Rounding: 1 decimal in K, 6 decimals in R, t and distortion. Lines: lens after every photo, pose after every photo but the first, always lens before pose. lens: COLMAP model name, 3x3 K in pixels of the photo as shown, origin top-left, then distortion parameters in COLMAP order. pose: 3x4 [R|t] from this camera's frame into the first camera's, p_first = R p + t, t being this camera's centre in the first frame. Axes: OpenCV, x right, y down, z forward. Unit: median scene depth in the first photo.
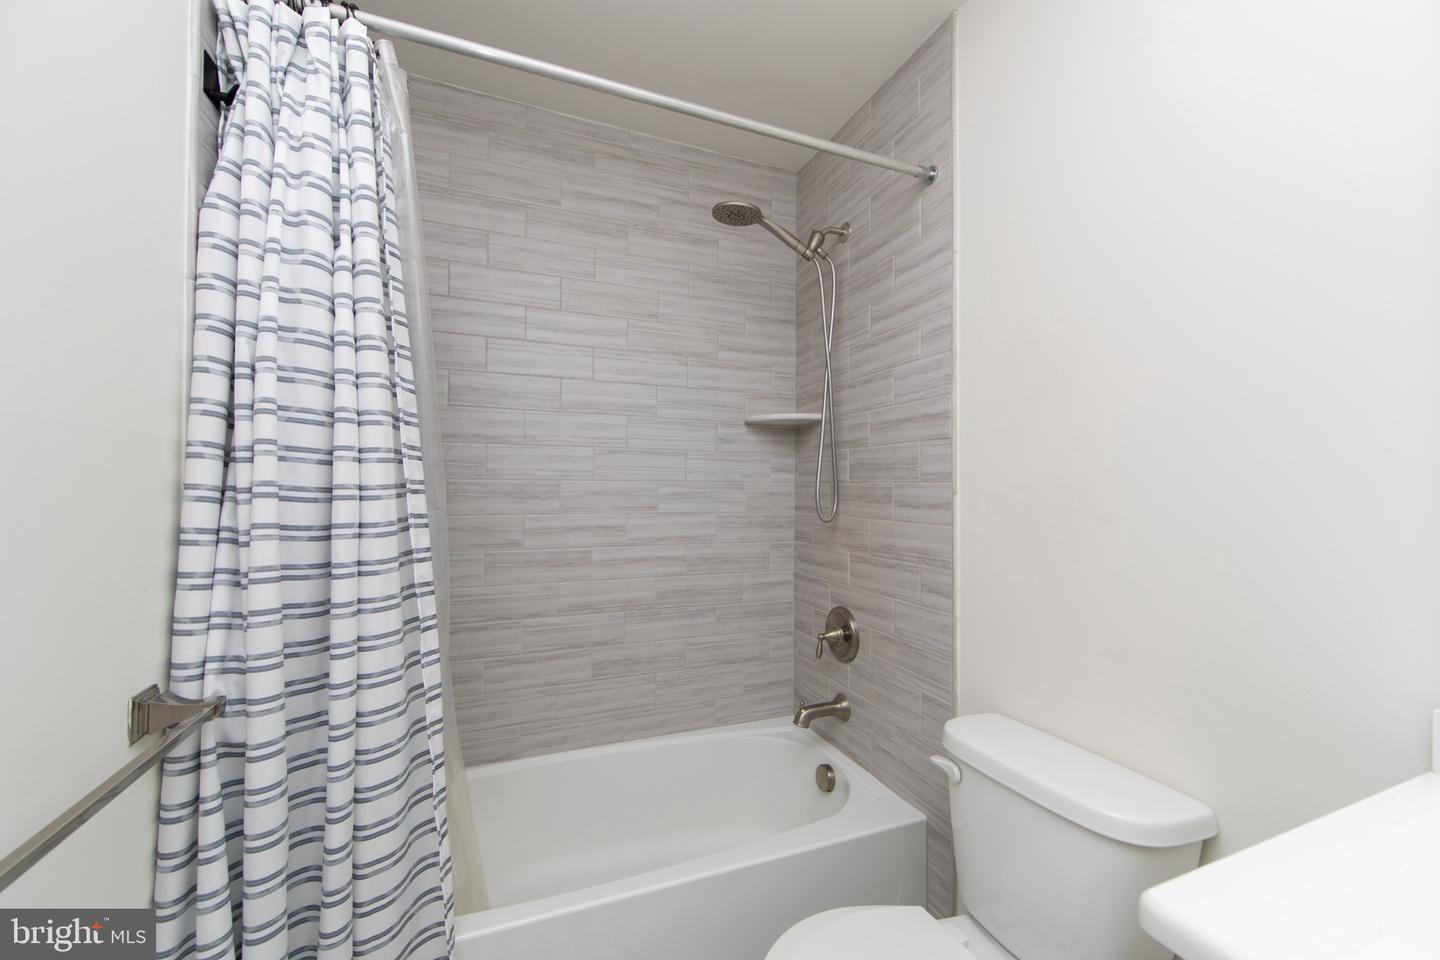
lens RADIAL K [[566.8, 0, 722.1], [0, 566.8, 480.0], [0, 0, 1]] dist [-0.006938, 0.000398]
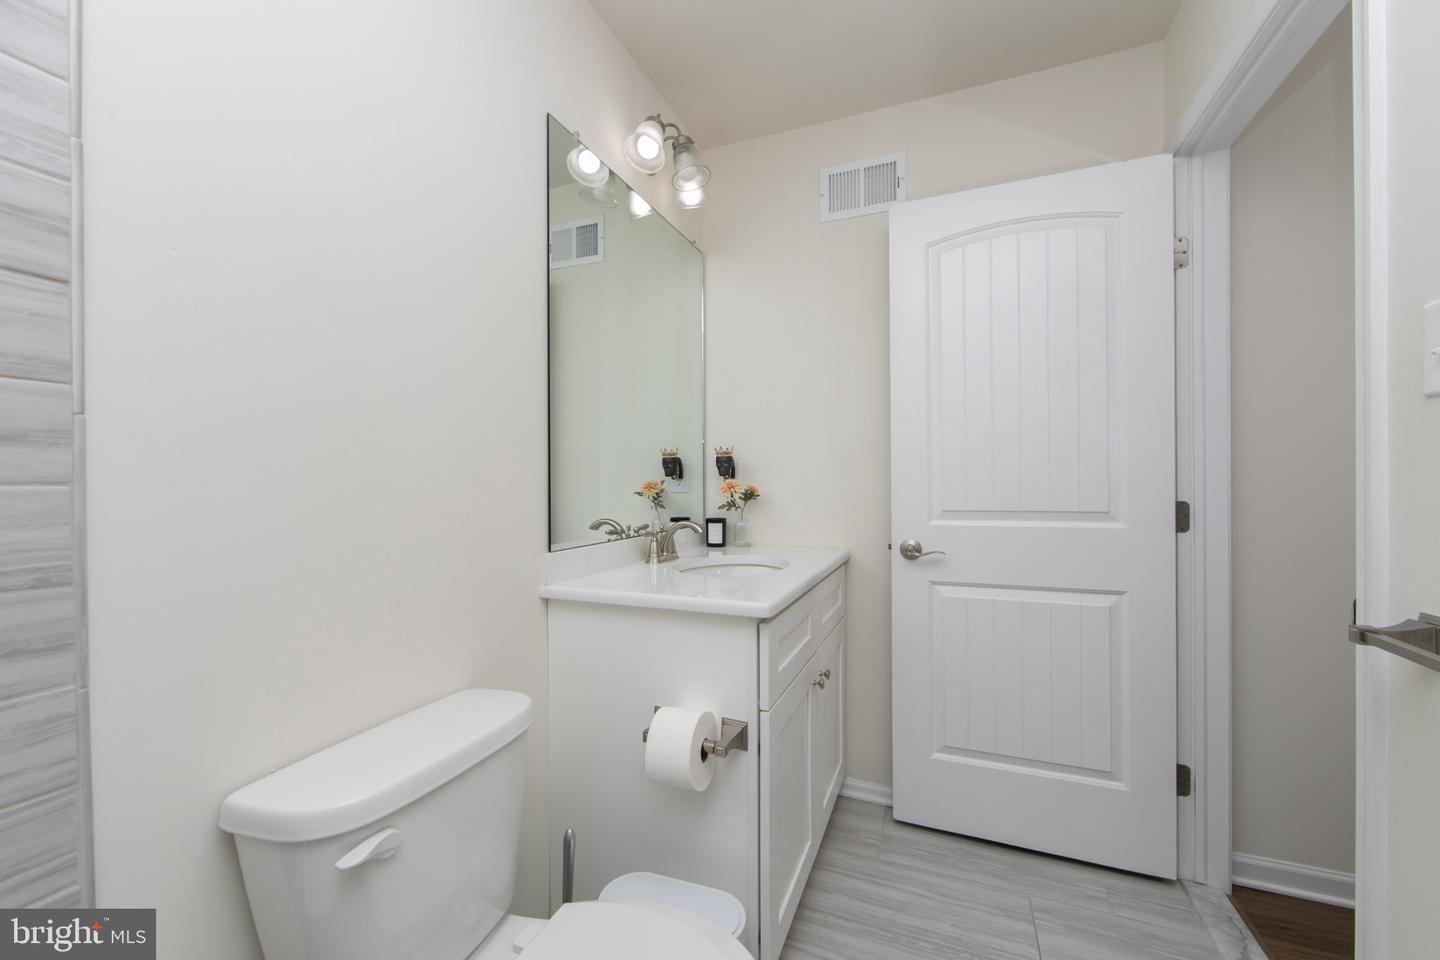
lens RADIAL K [[566.8, 0, 722.1], [0, 566.8, 480.0], [0, 0, 1]] dist [-0.006938, 0.000398]
pose [[-0.726186, -0.008106, 0.687450, -0.212315], [-0.014961, 0.999880, -0.004014, 0.059130], [-0.687335, -0.013200, -0.726220, 0.794651]]
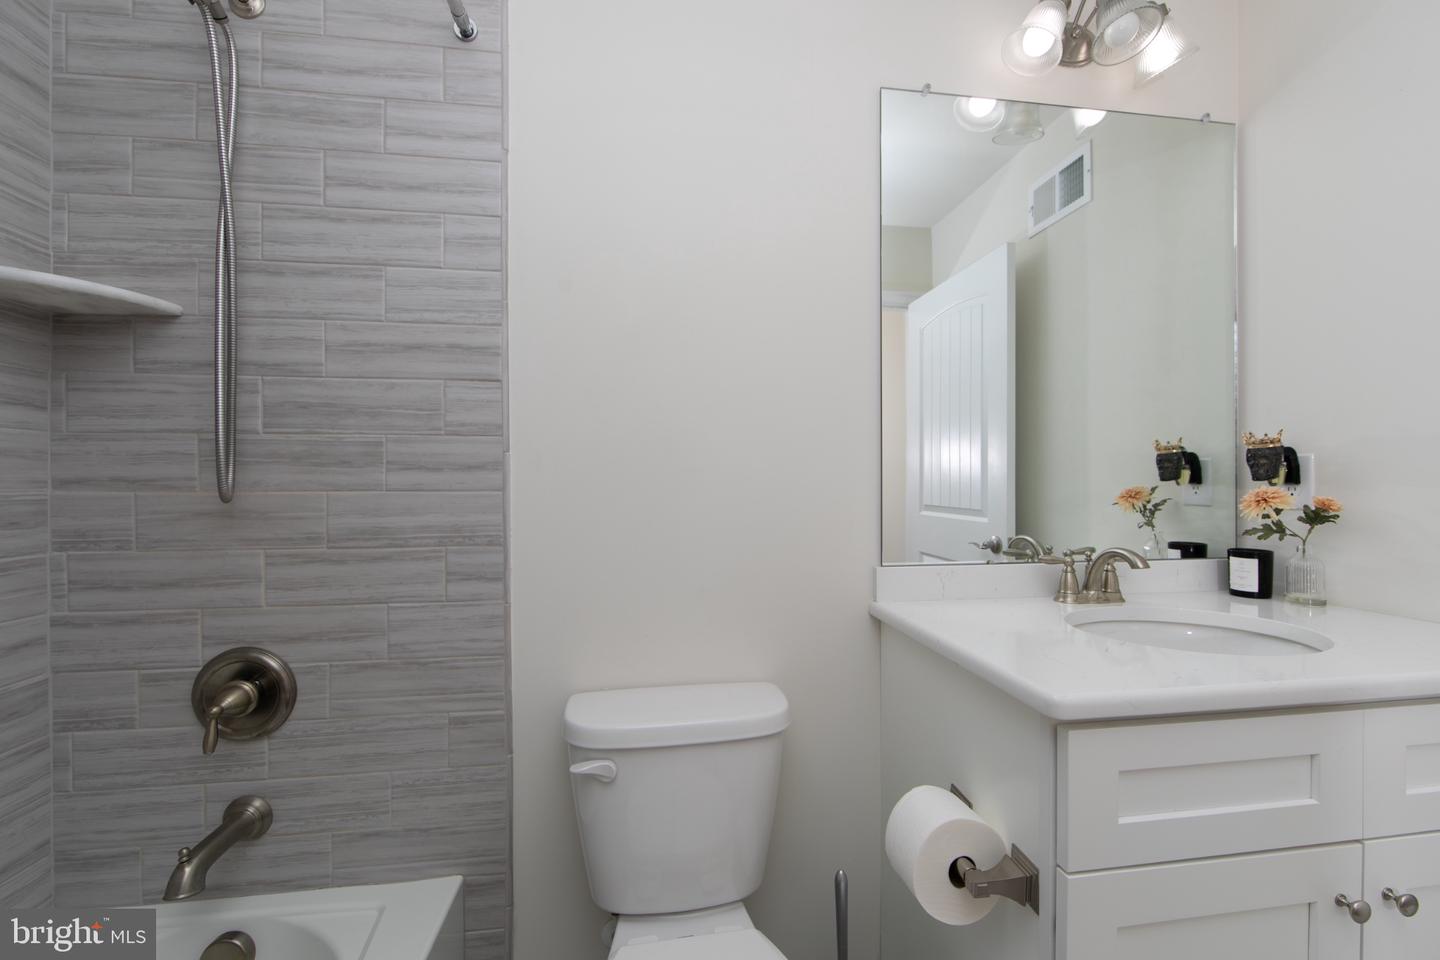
lens RADIAL K [[566.8, 0, 722.1], [0, 566.8, 480.0], [0, 0, 1]] dist [-0.006938, 0.000398]
pose [[0.240625, -0.006872, 0.970594, -0.244938], [-0.009414, 0.999911, 0.009413, 0.045325], [-0.970572, -0.011402, 0.240539, 0.413861]]
